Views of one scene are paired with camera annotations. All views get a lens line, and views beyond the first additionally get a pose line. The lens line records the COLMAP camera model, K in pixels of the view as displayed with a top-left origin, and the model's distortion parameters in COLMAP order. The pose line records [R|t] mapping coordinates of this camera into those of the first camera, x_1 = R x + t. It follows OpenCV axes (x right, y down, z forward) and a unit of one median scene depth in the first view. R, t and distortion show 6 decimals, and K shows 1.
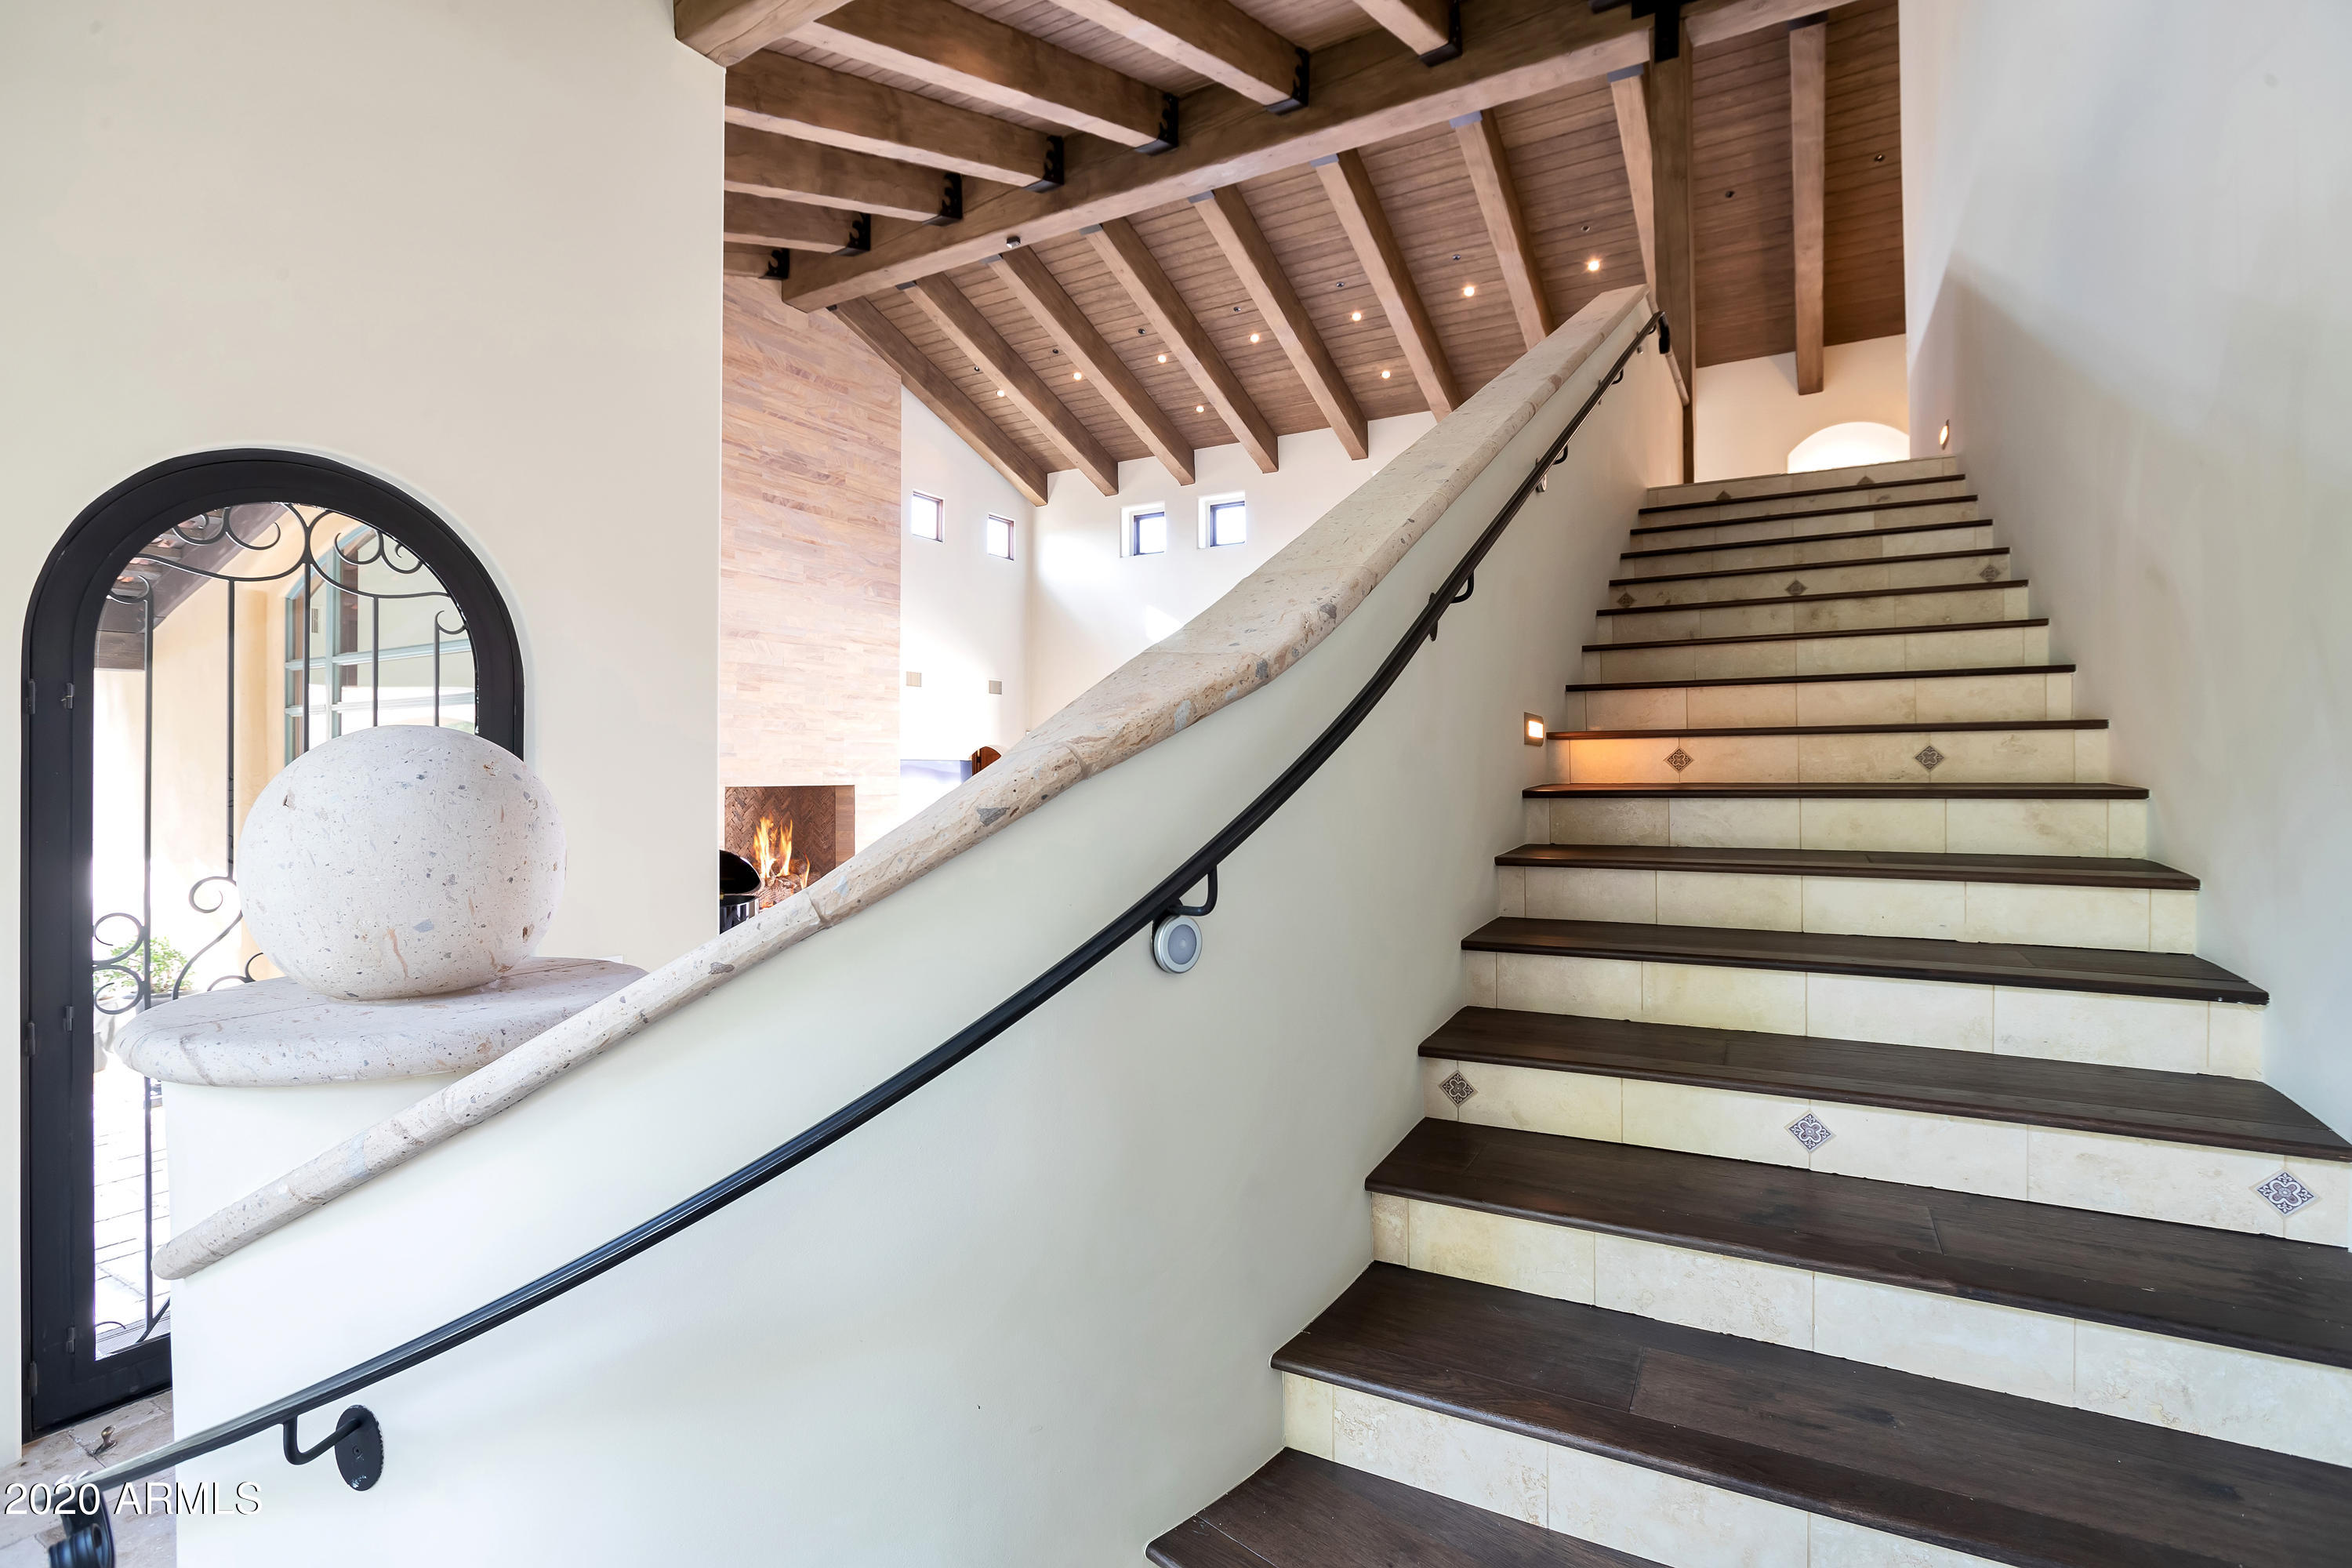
lens RADIAL K [[1098.7, 0, 1170.9], [0, 1098.7, 768.6], [0, 0, 1]] dist [-0.023456, -0.000974]
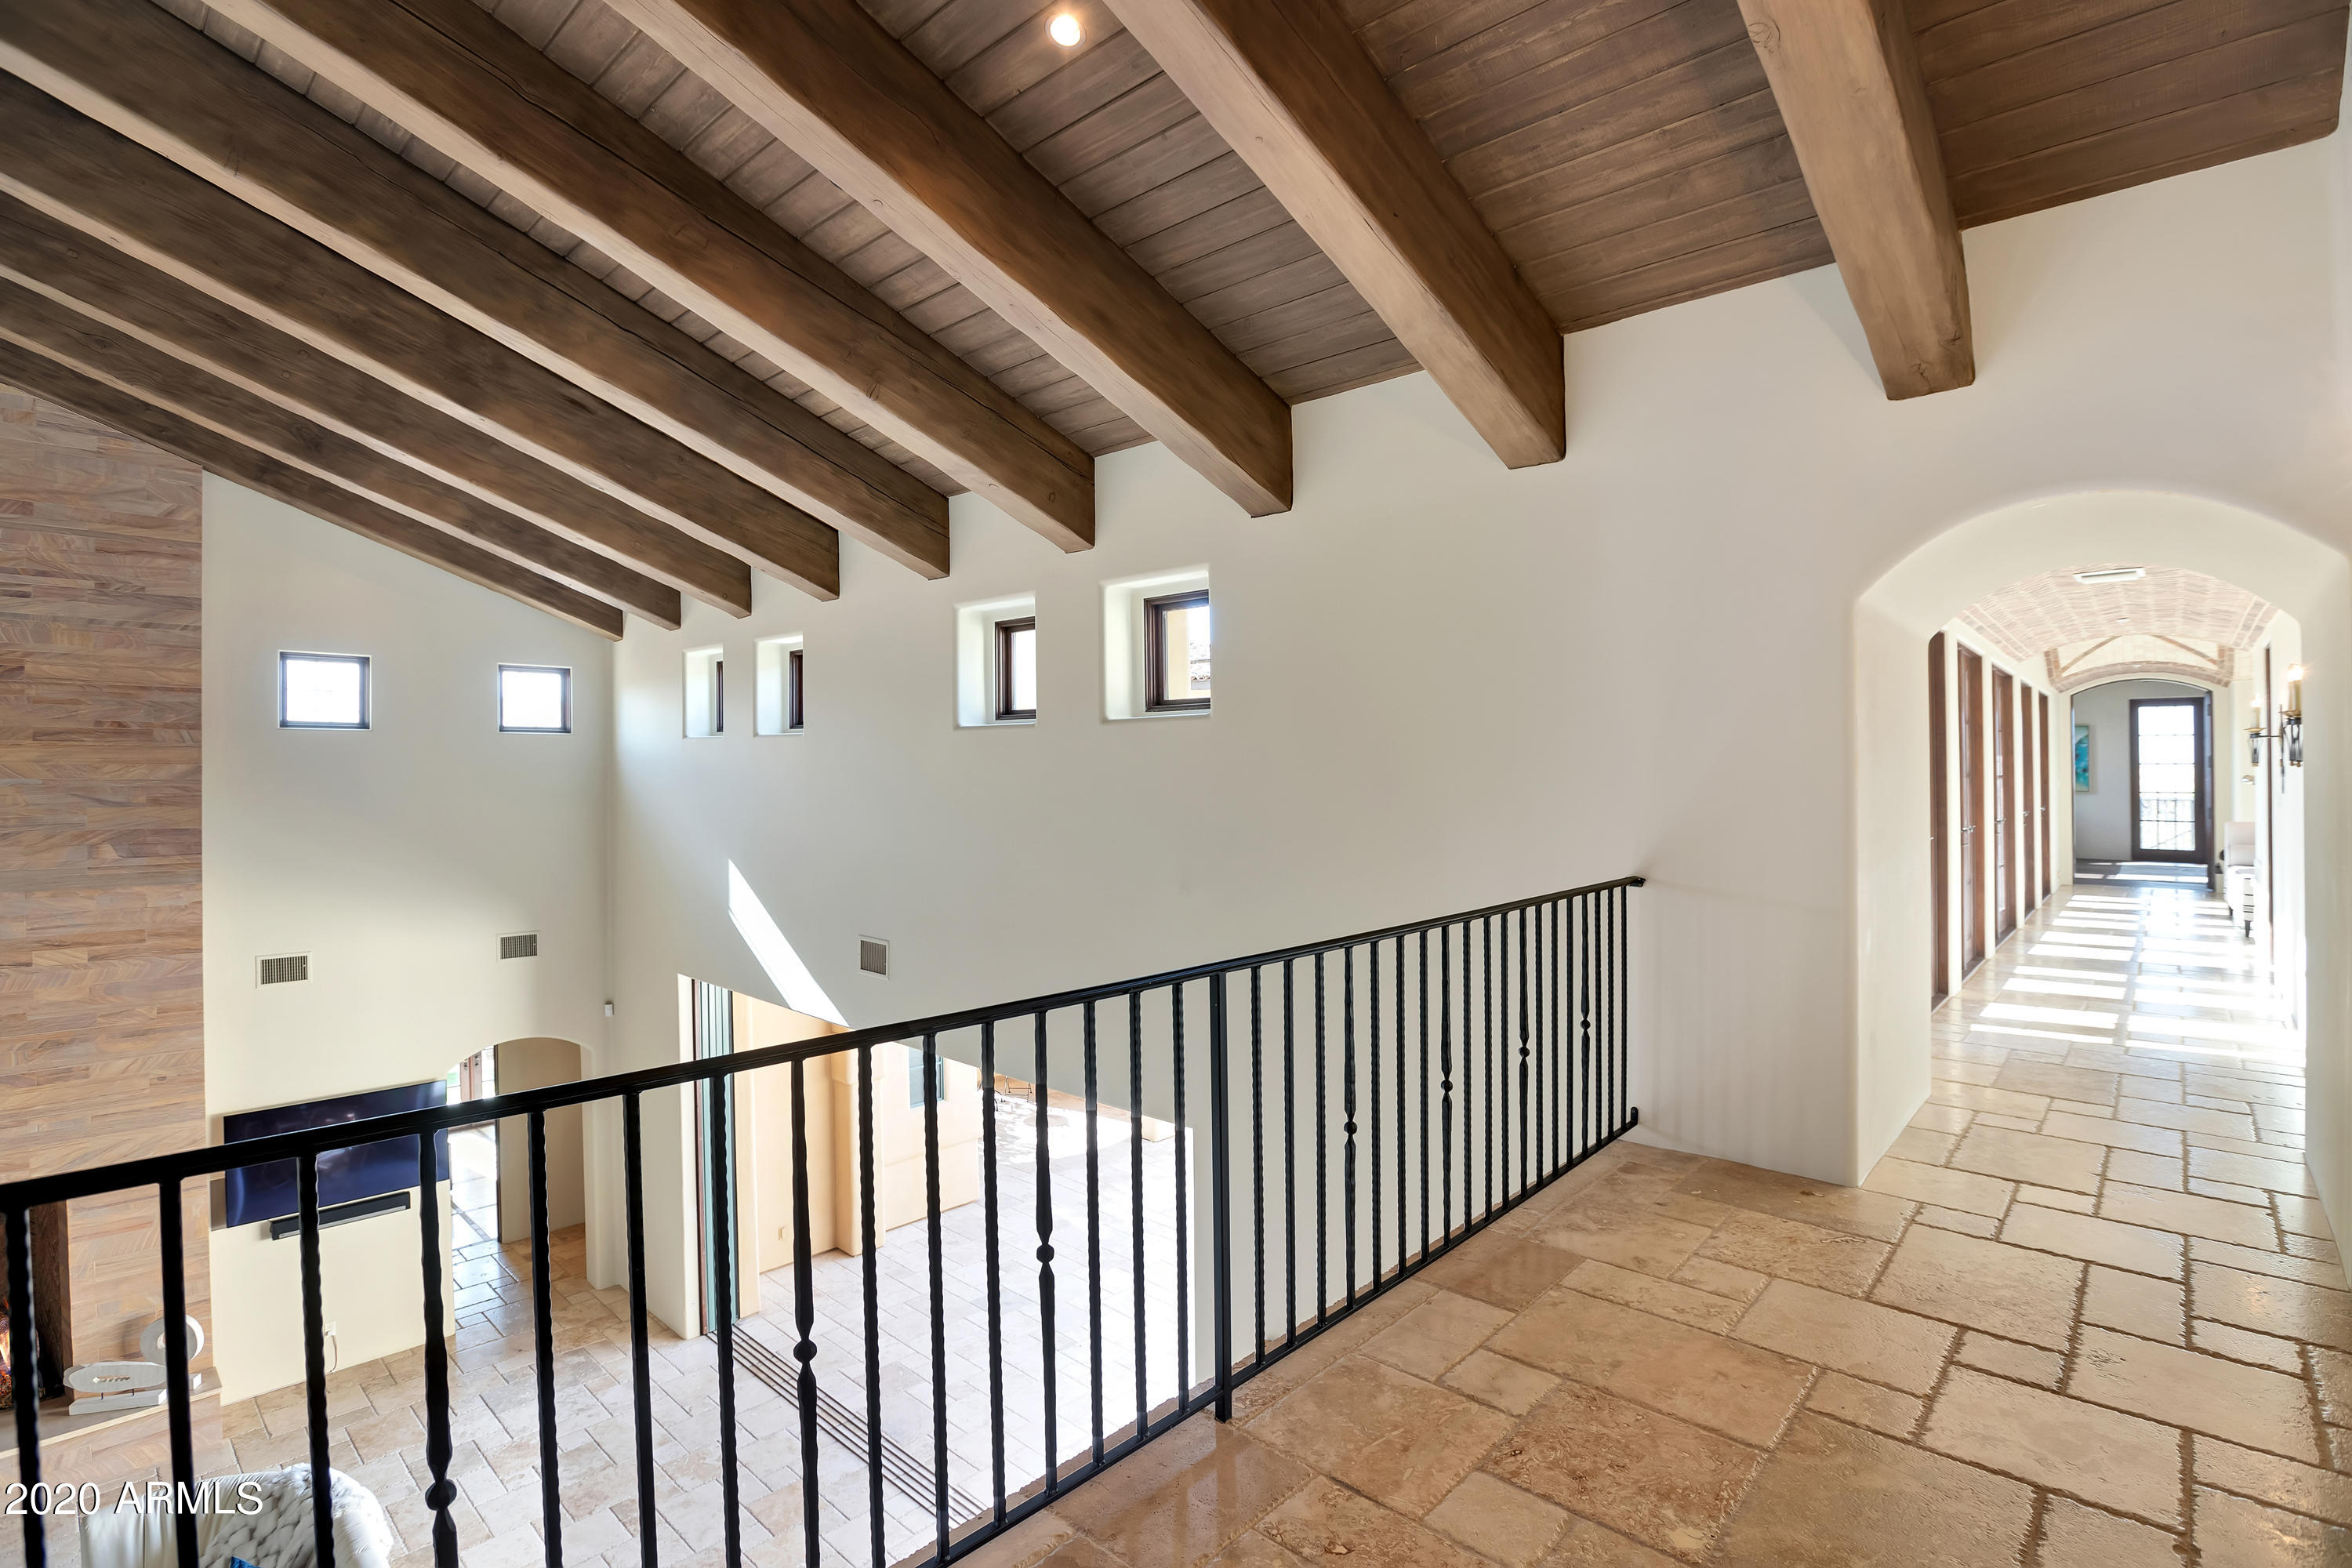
lens RADIAL K [[1098.7, 0, 1178.2], [0, 1098.7, 764.2], [0, 0, 1]] dist [-0.023456, -0.000974]
pose [[0.973967, 0.006776, -0.226590, 0.421398], [-0.006942, 0.999976, 0.000063, -0.224570], [0.226585, 0.001512, 0.973990, 0.617825]]
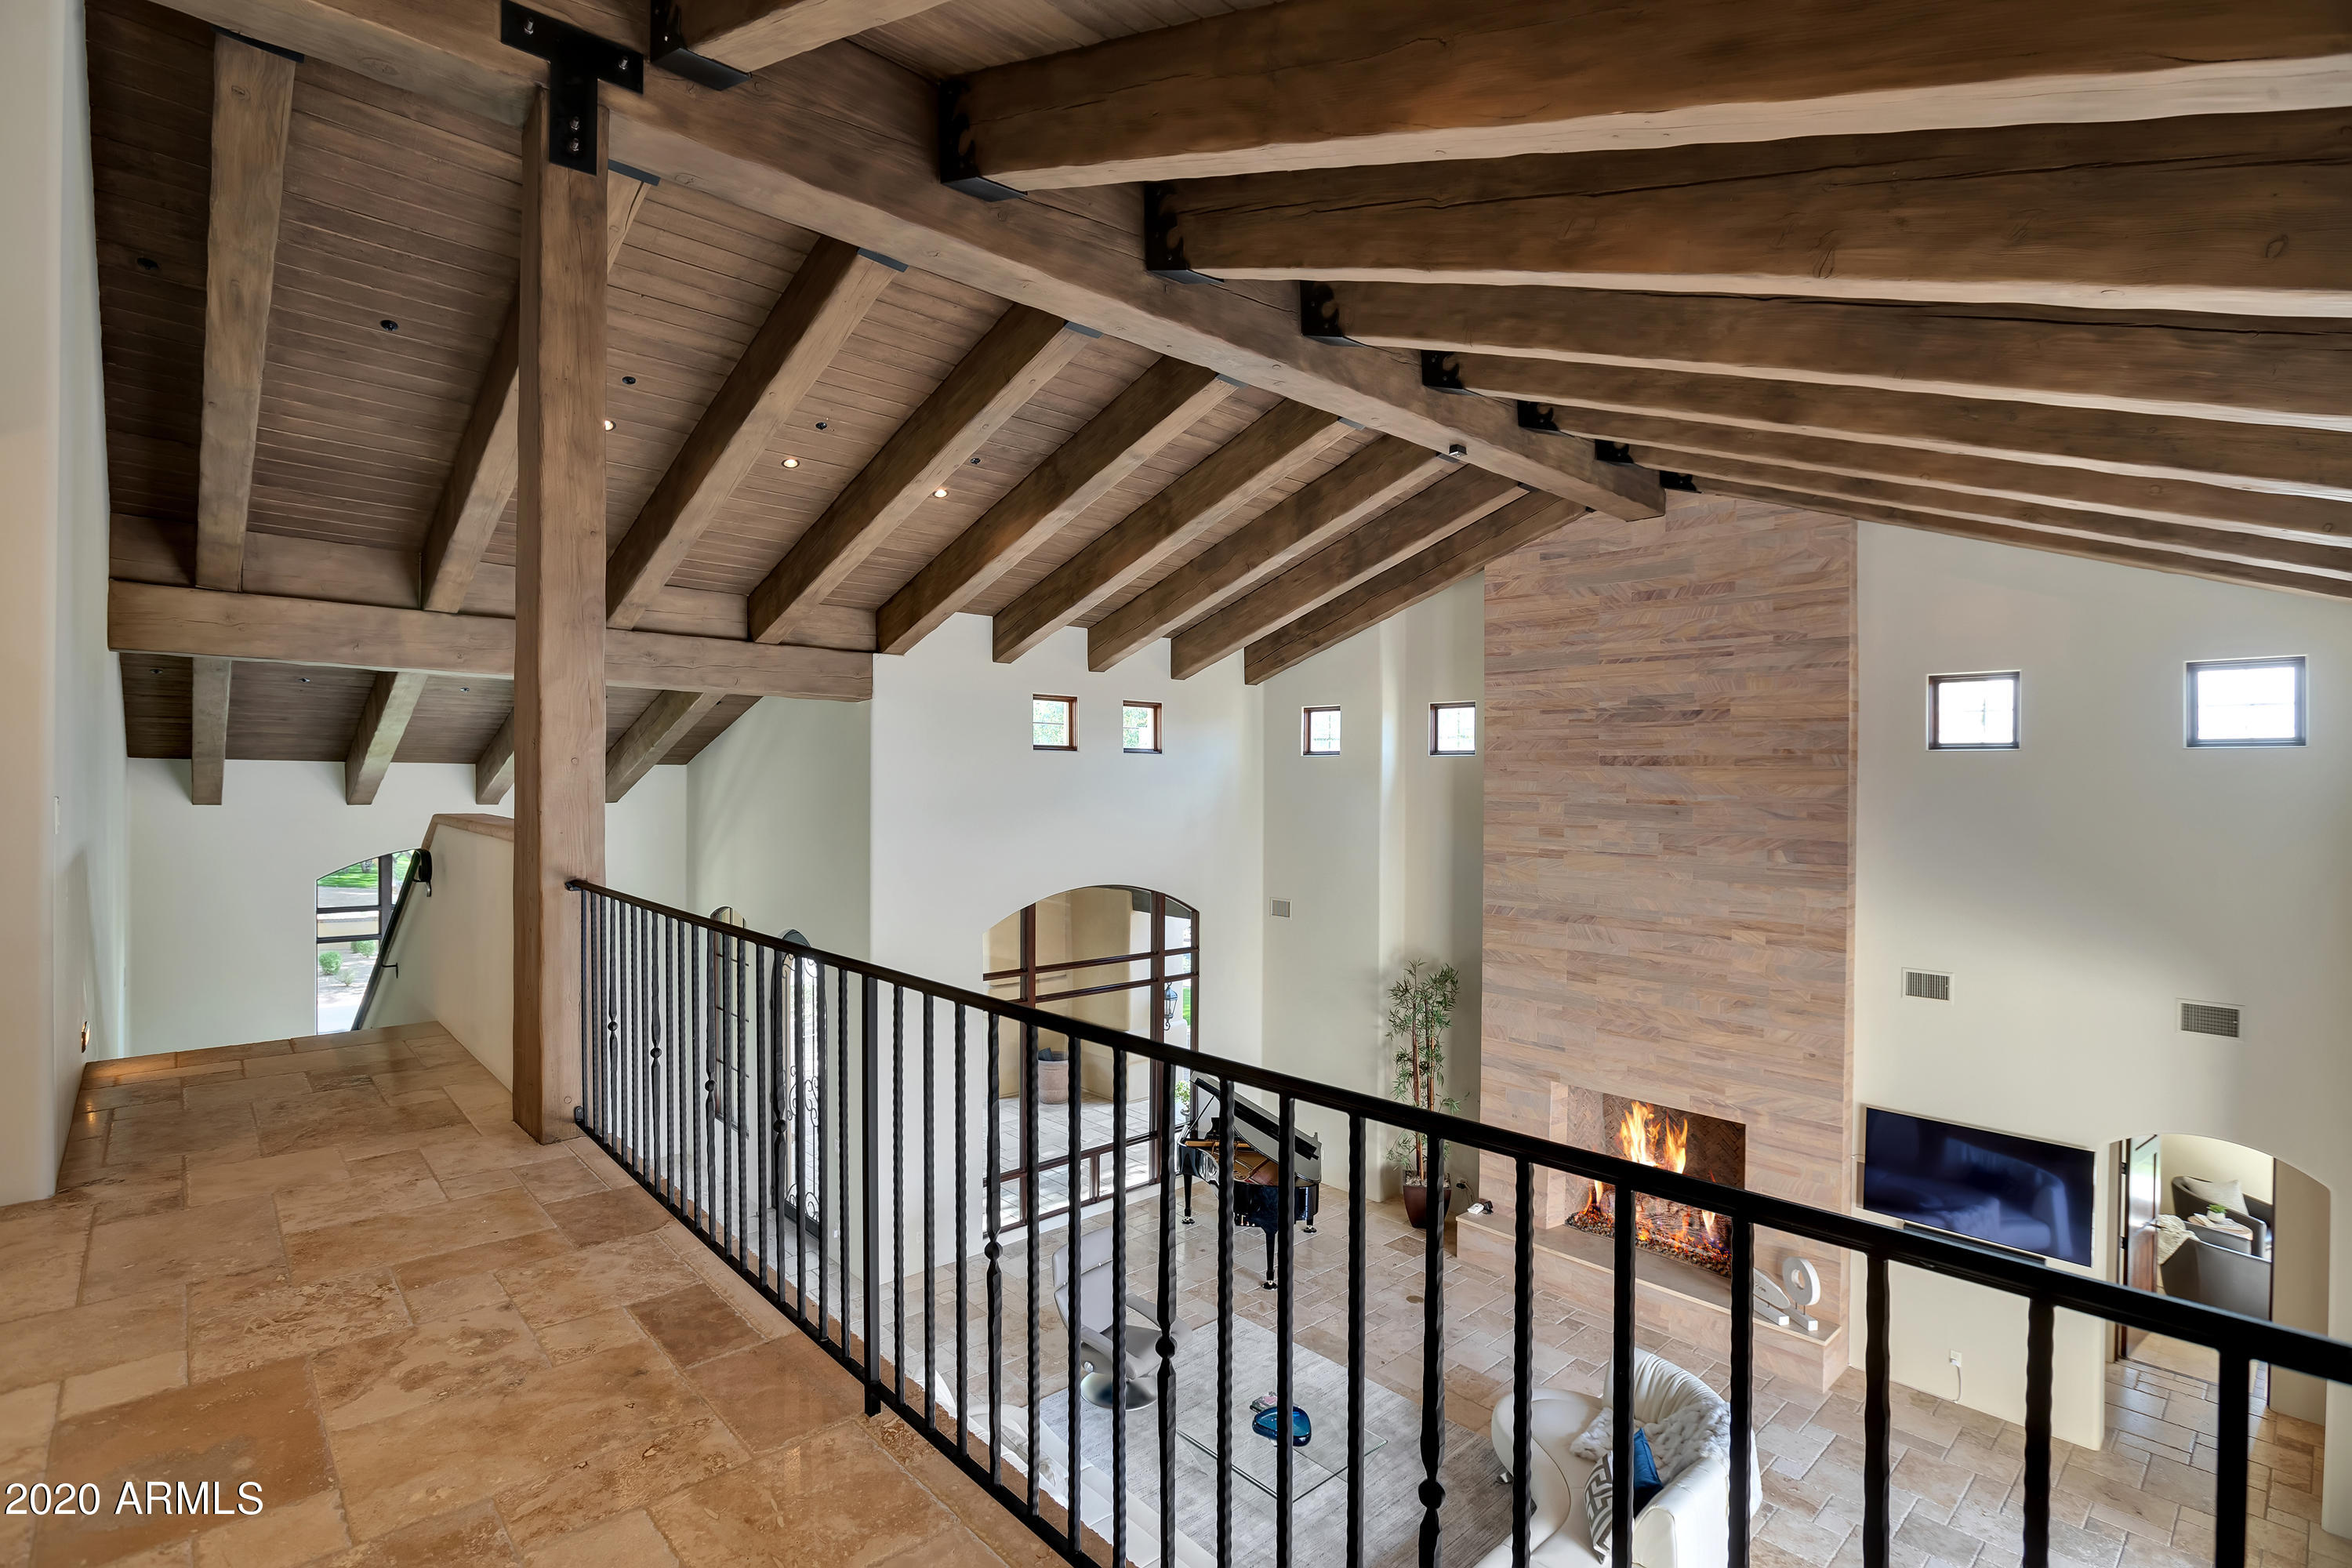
lens RADIAL K [[1098.7, 0, 1175.7], [0, 1098.7, 803.4], [0, 0, 1]] dist [-0.023456, -0.000974]
pose [[-0.293924, 0.018796, -0.955644, 0.529602], [-0.010819, 0.999677, 0.022989, -0.220107], [0.955768, 0.017096, -0.293626, 0.888494]]
